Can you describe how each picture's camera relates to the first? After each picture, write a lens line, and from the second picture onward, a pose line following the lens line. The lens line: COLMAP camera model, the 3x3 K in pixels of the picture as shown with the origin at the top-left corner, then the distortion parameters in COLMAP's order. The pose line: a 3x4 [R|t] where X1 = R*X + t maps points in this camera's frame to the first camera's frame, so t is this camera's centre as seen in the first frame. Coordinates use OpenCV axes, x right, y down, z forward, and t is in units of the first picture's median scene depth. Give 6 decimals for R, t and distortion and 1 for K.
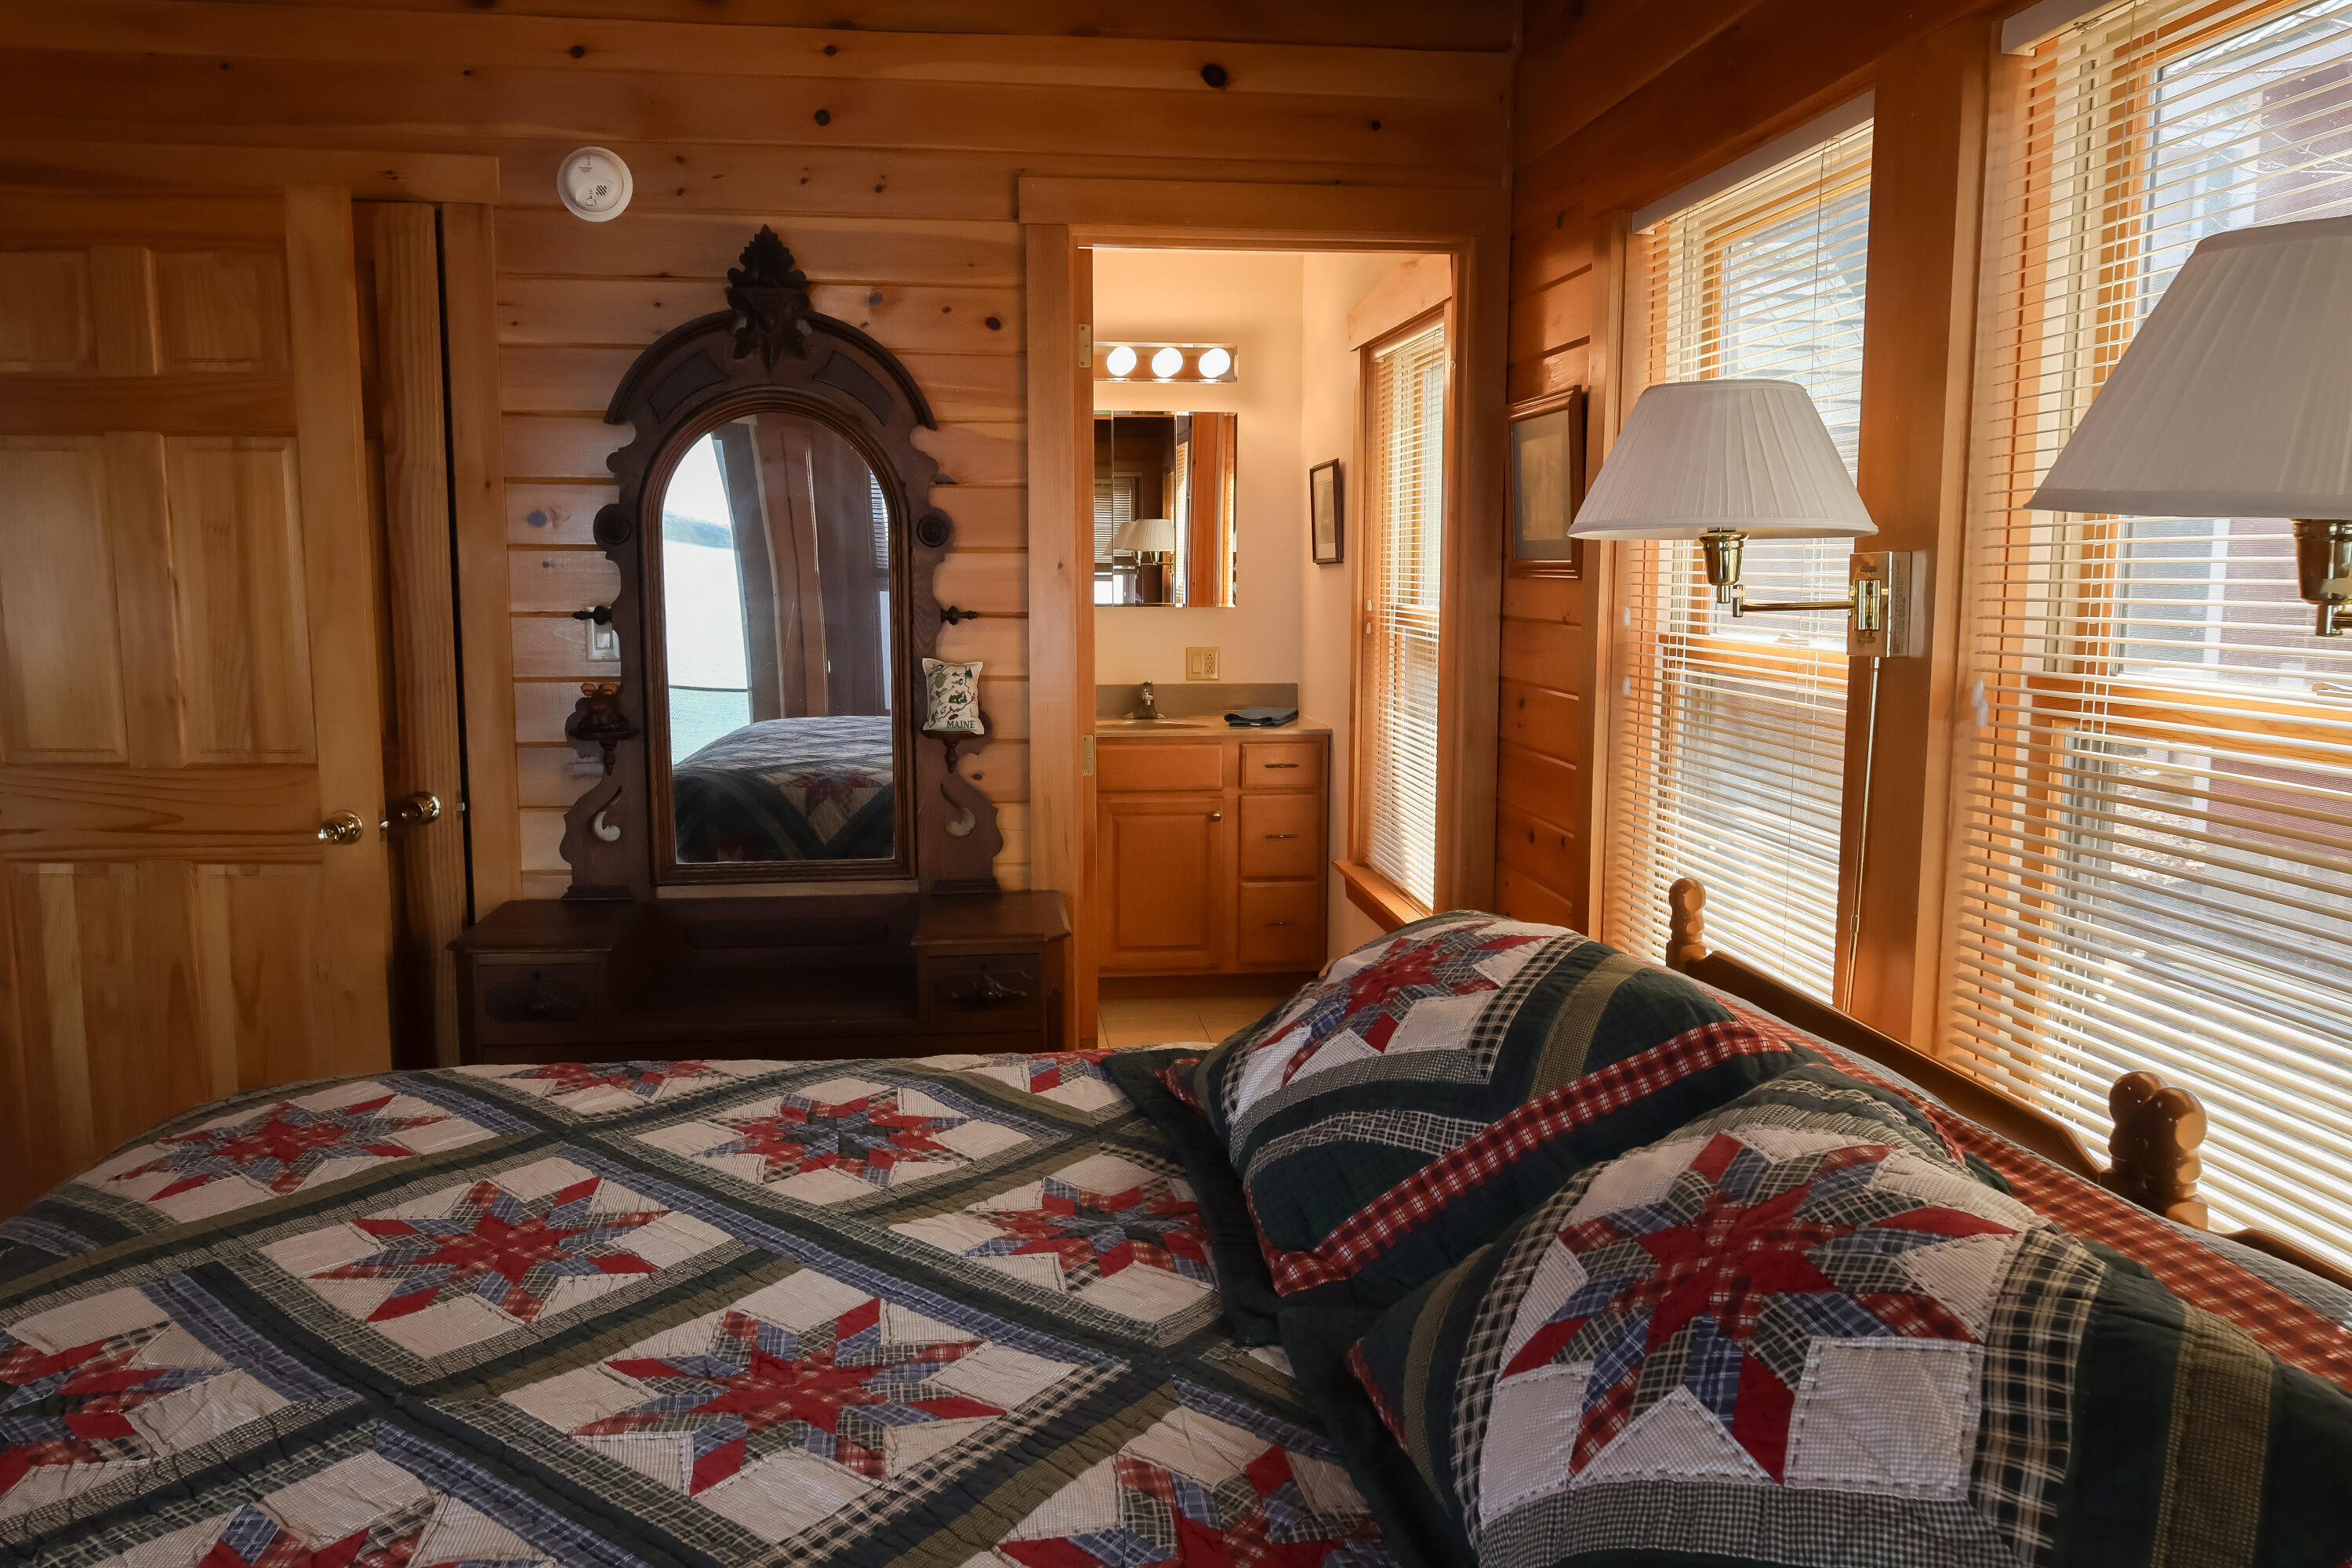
lens RADIAL K [[1747.0, 0, 1176.0], [0, 1747.0, 784.0], [0, 0, 1]] dist [0.001768, -0.007222]
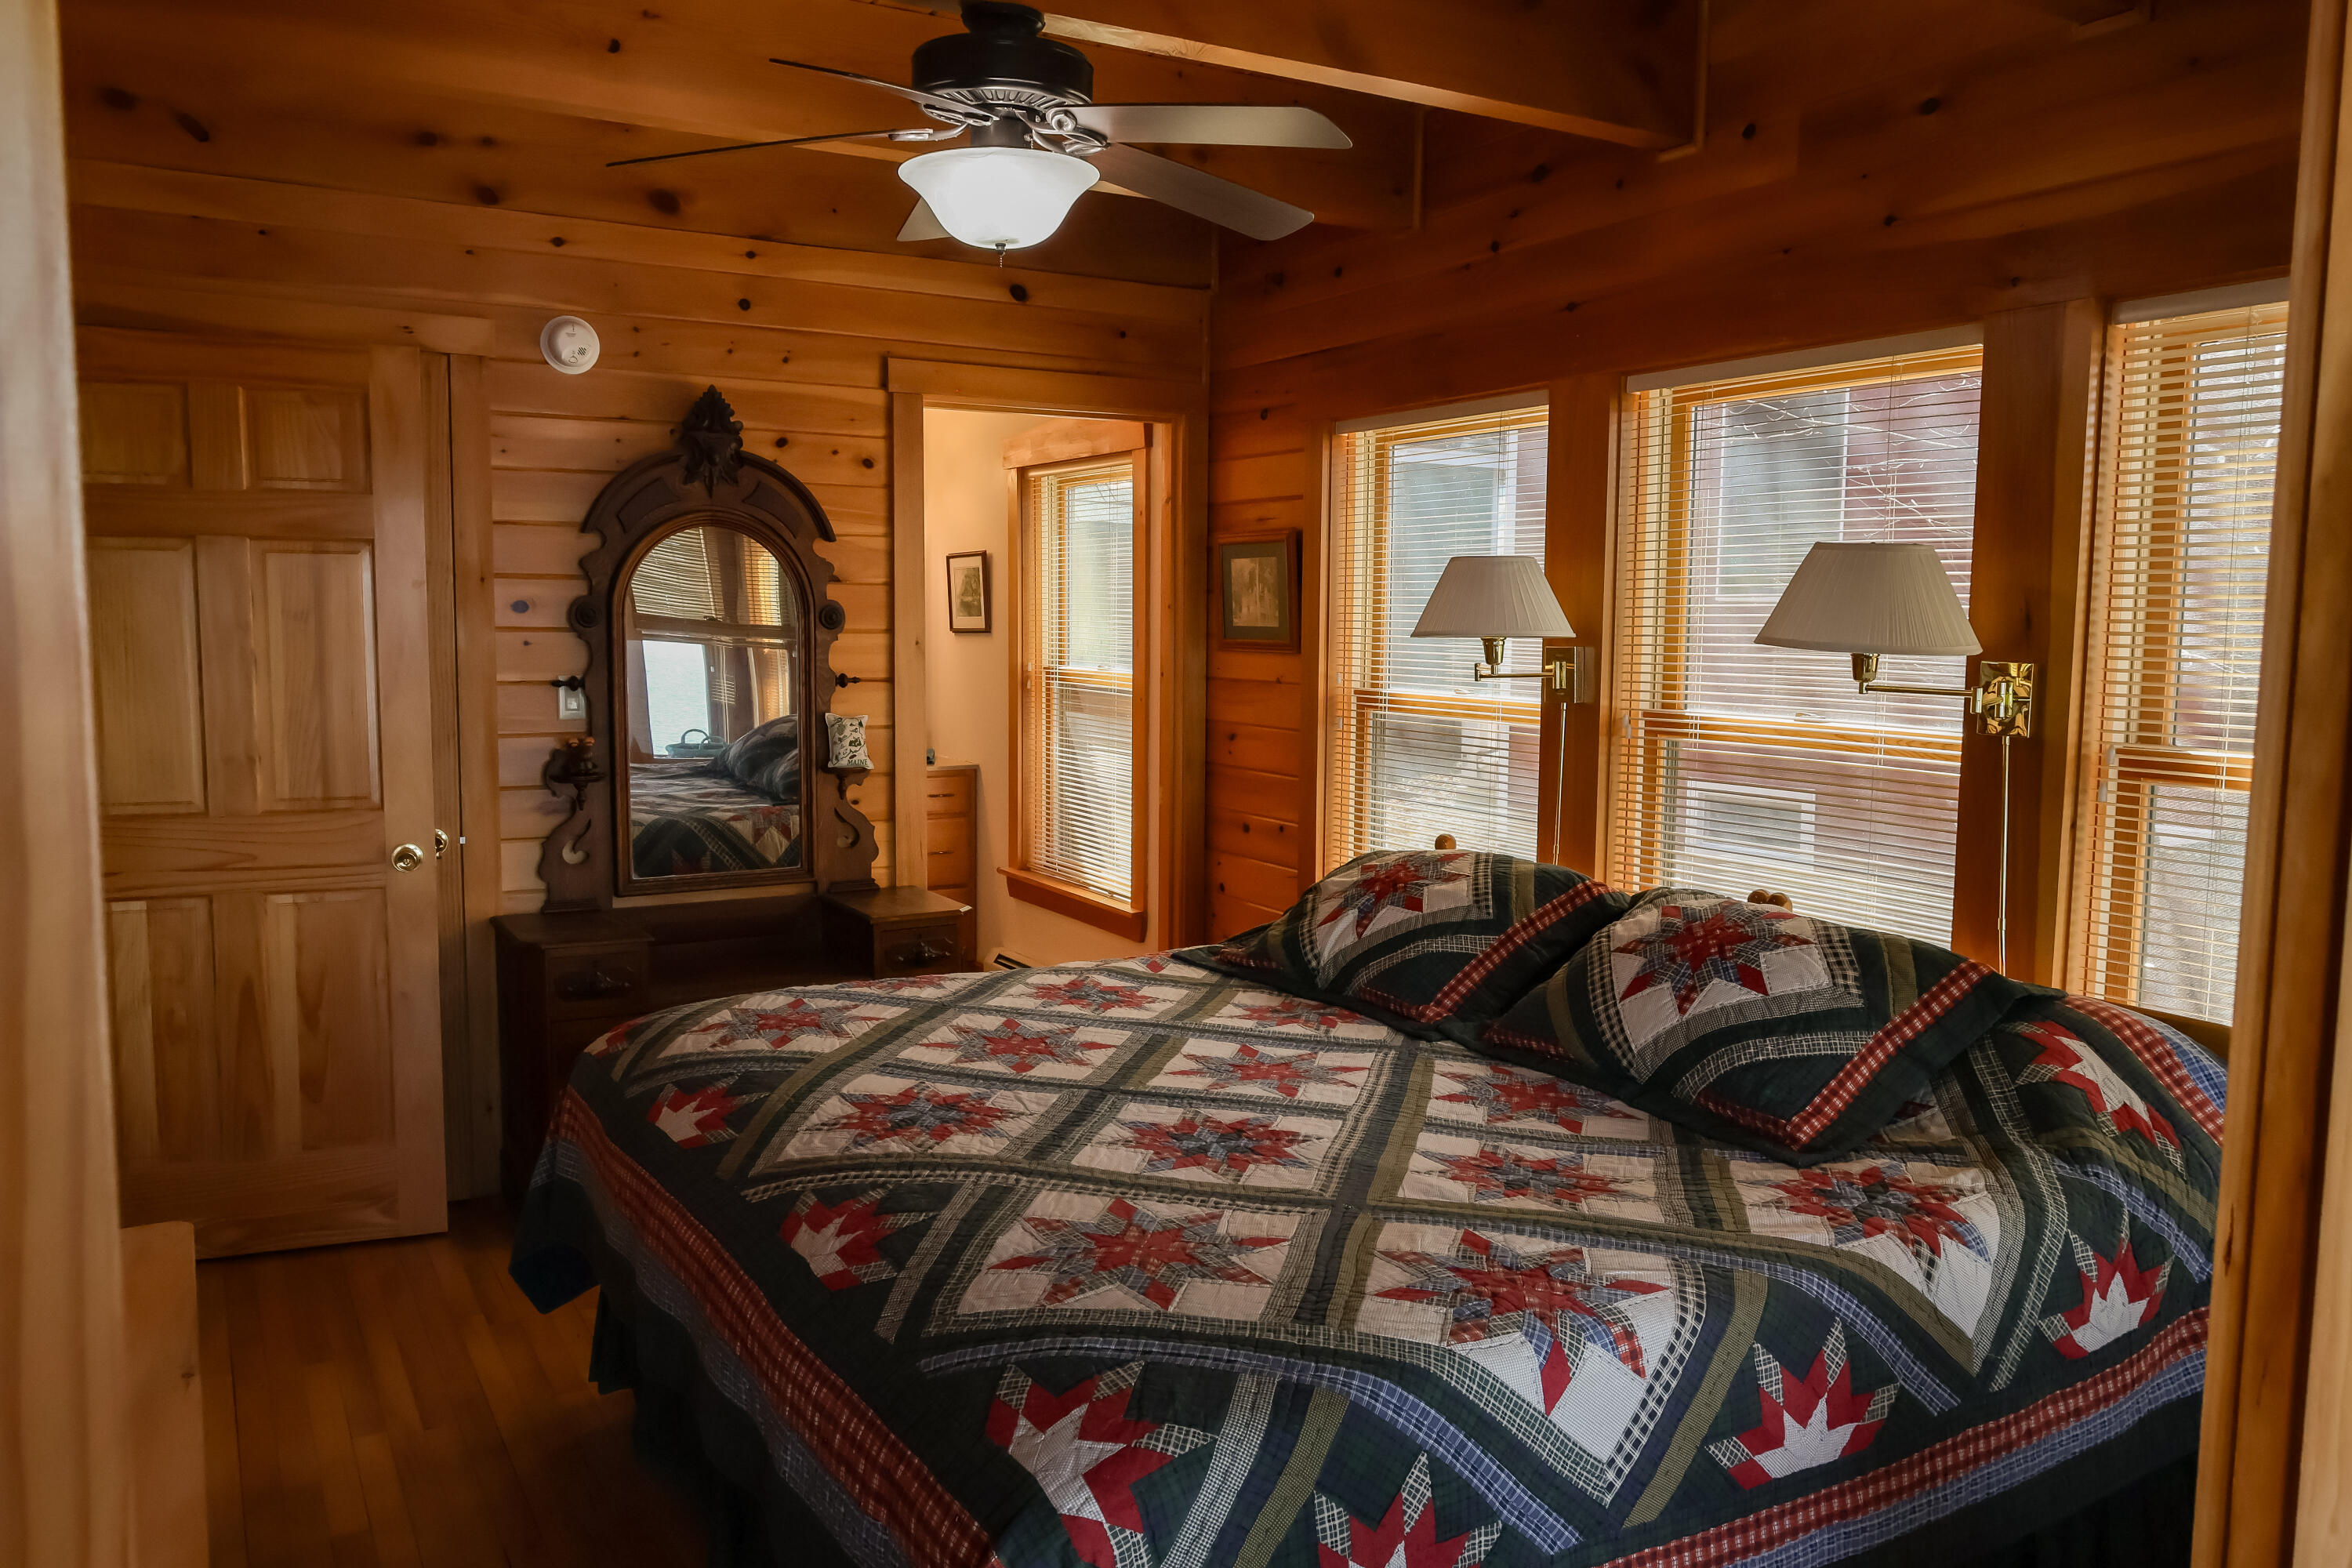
lens RADIAL K [[1747.0, 0, 1176.0], [0, 1747.0, 784.0], [0, 0, 1]] dist [0.001768, -0.007222]
pose [[0.920532, -0.032759, 0.389292, -0.435822], [0.043199, 0.998903, -0.018090, 0.017837], [-0.388272, 0.033470, 0.920937, -0.333829]]
